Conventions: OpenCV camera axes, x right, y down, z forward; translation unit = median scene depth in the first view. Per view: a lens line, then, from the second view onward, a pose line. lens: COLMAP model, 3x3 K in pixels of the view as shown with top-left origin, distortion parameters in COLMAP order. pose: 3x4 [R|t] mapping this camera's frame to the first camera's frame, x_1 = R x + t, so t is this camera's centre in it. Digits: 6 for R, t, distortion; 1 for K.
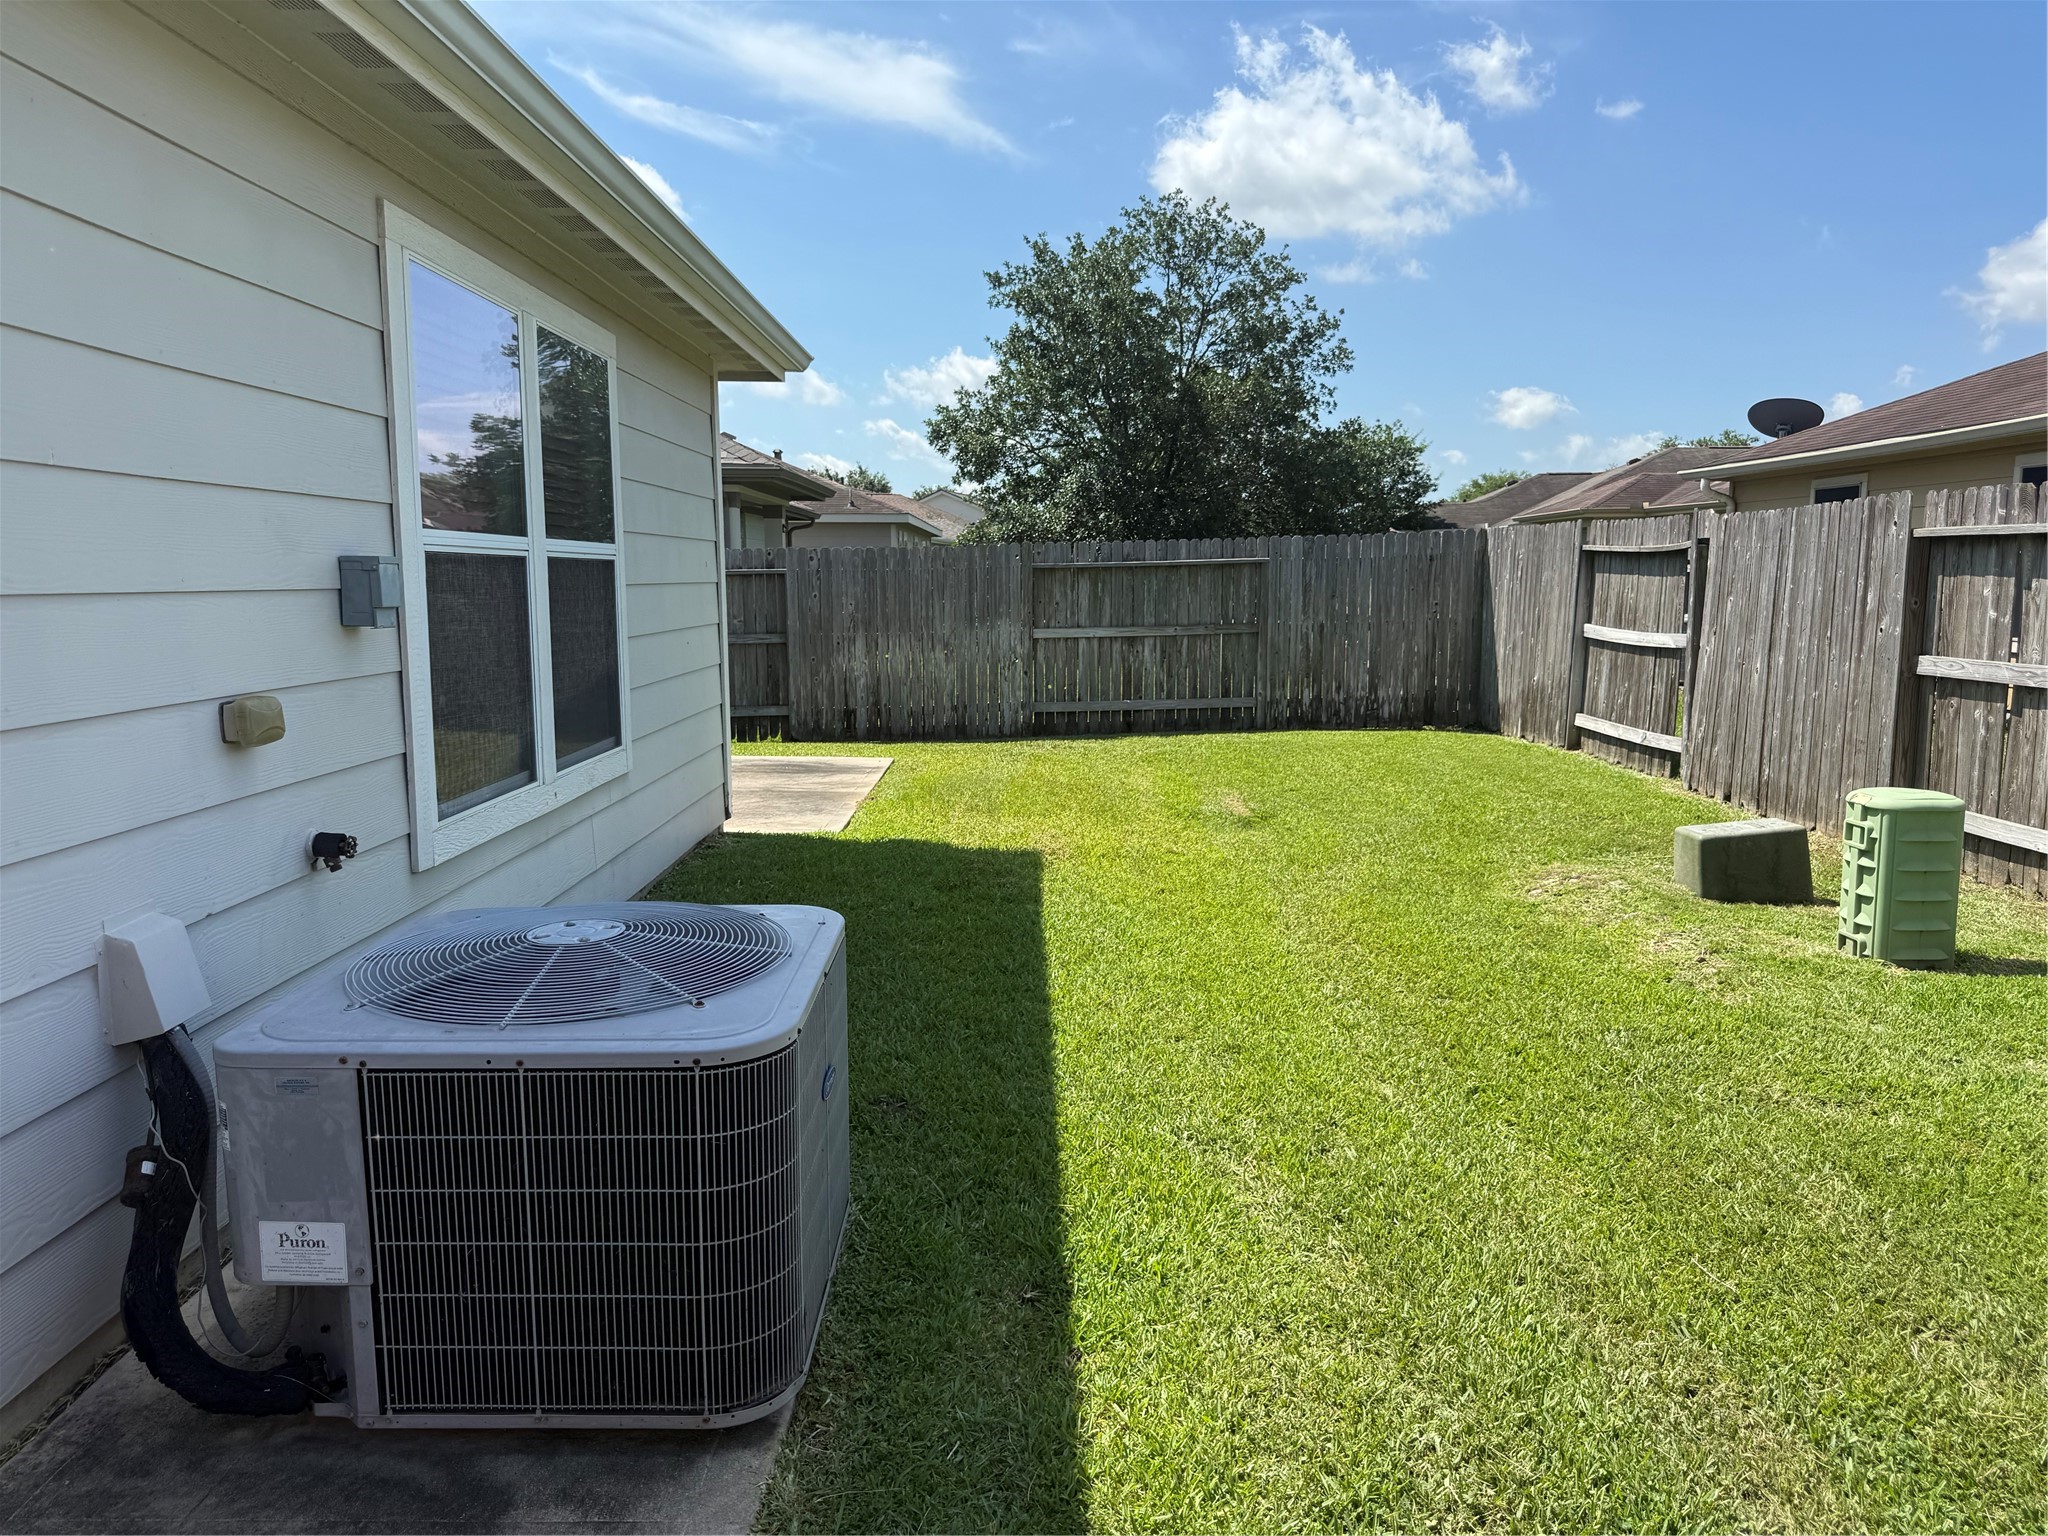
lens RADIAL K [[1438.6, 0, 1021.0], [0, 1438.6, 782.6], [0, 0, 1]] dist [0.034589, -0.003945]
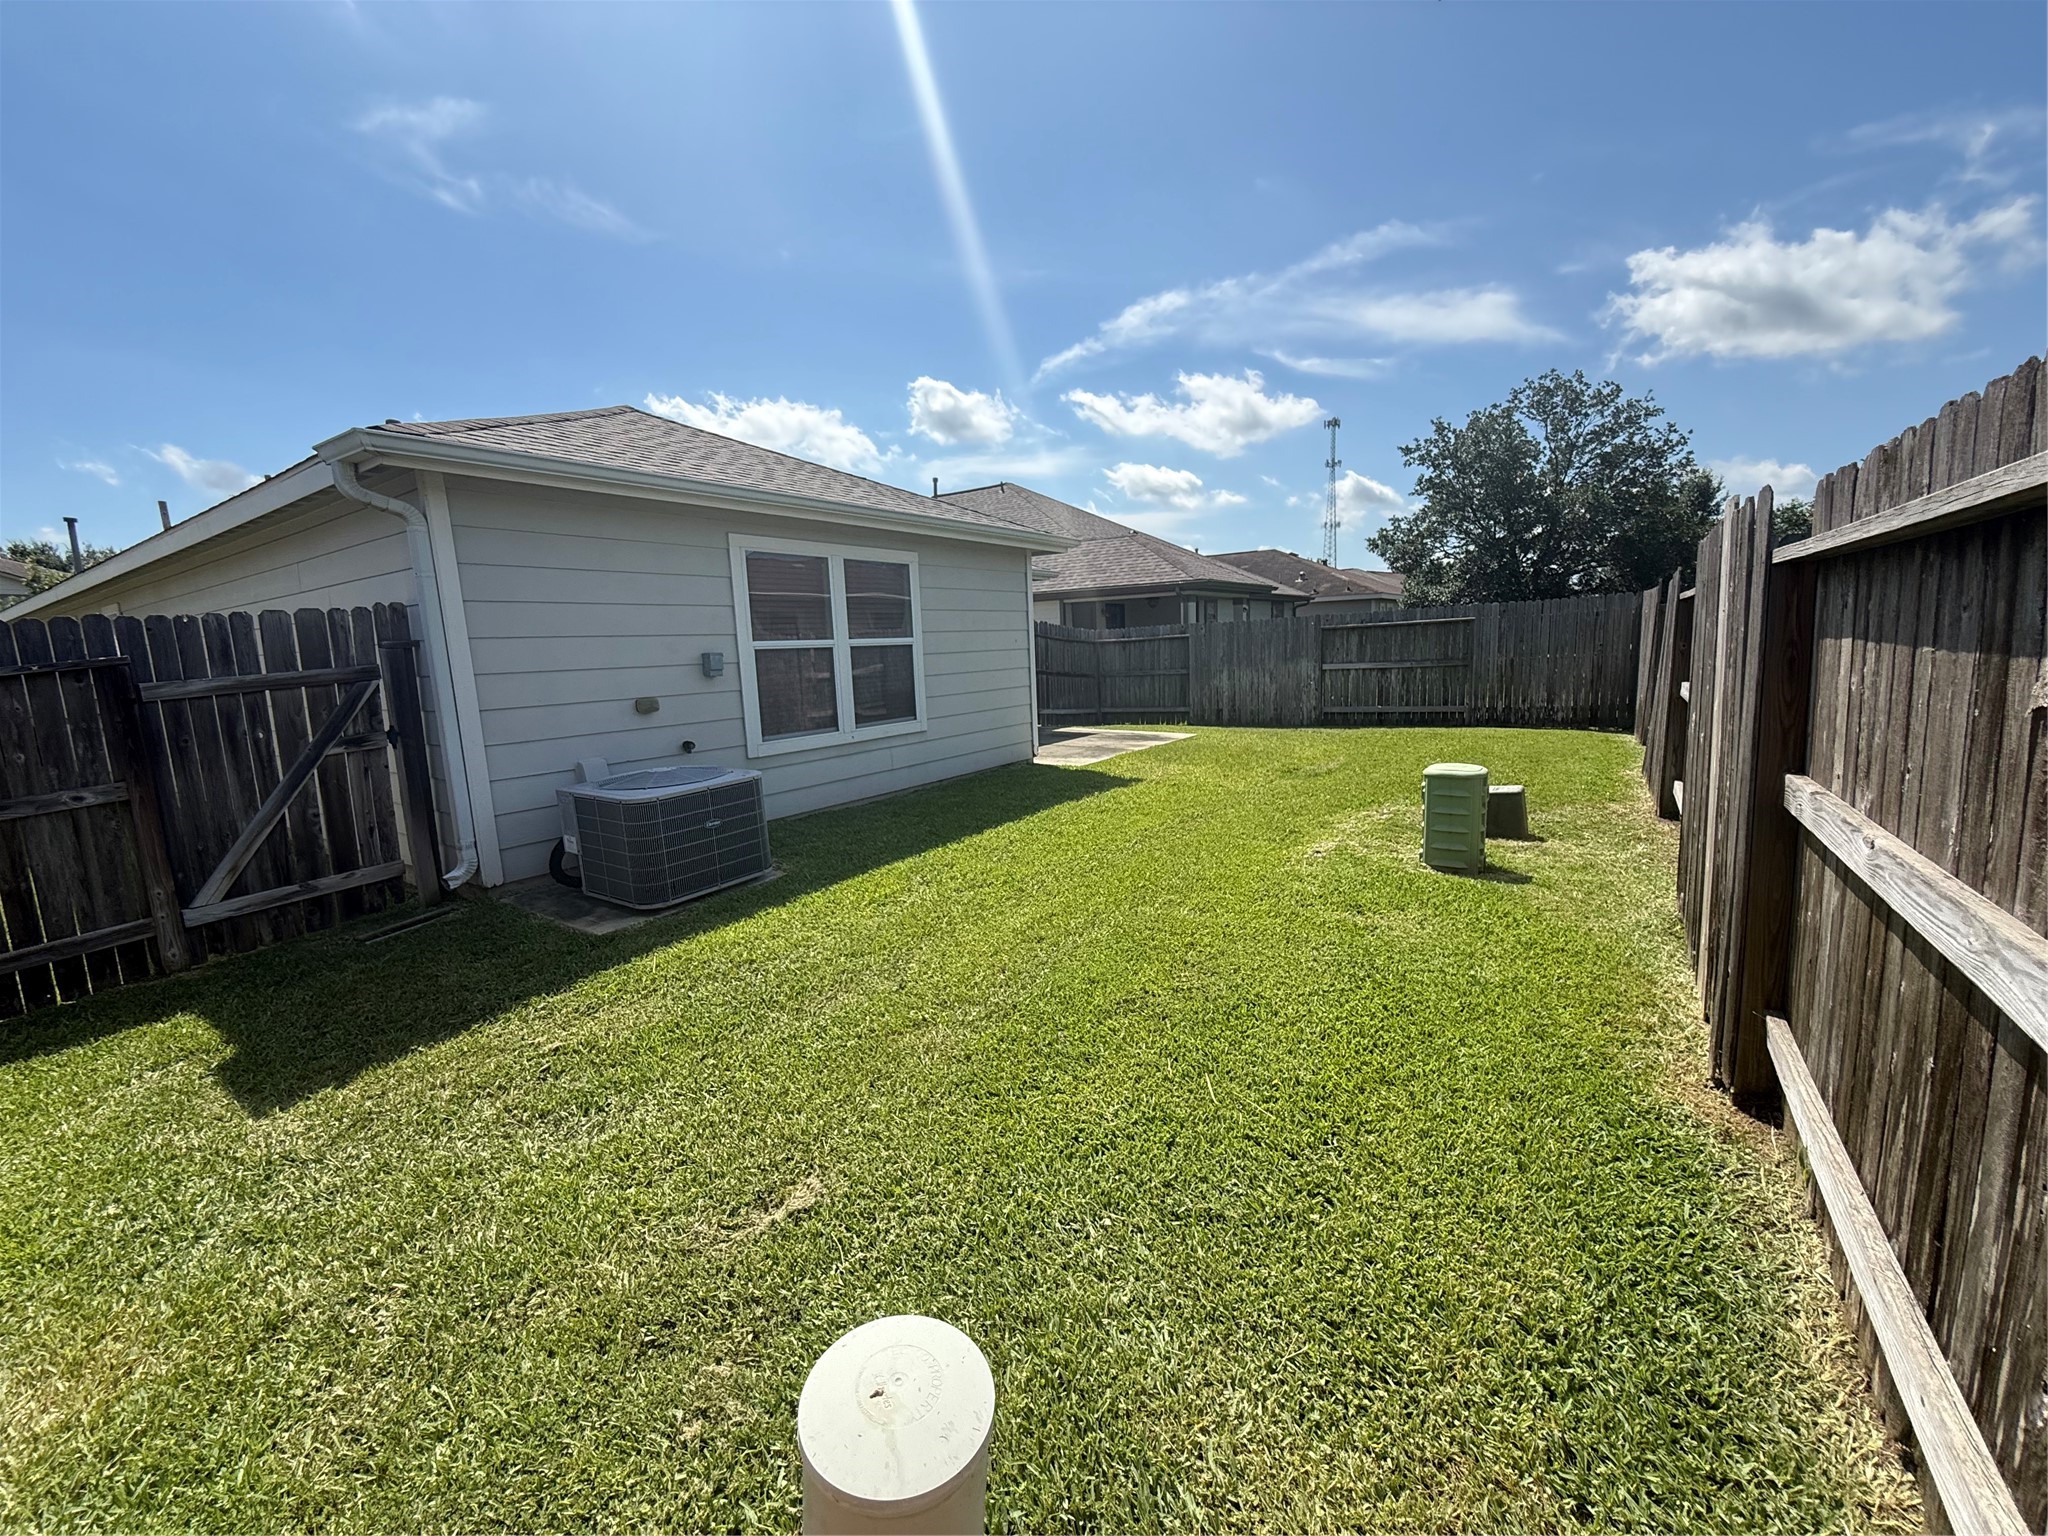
lens RADIAL K [[818.6, 0, 1028.2], [0, 818.6, 754.6], [0, 0, 1]] dist [-0.003341, -0.000049]
pose [[0.830210, 0.047969, -0.555383, 0.267036], [-0.044775, 0.998810, 0.019337, -0.001048], [0.555649, 0.008814, 0.831370, -0.016704]]
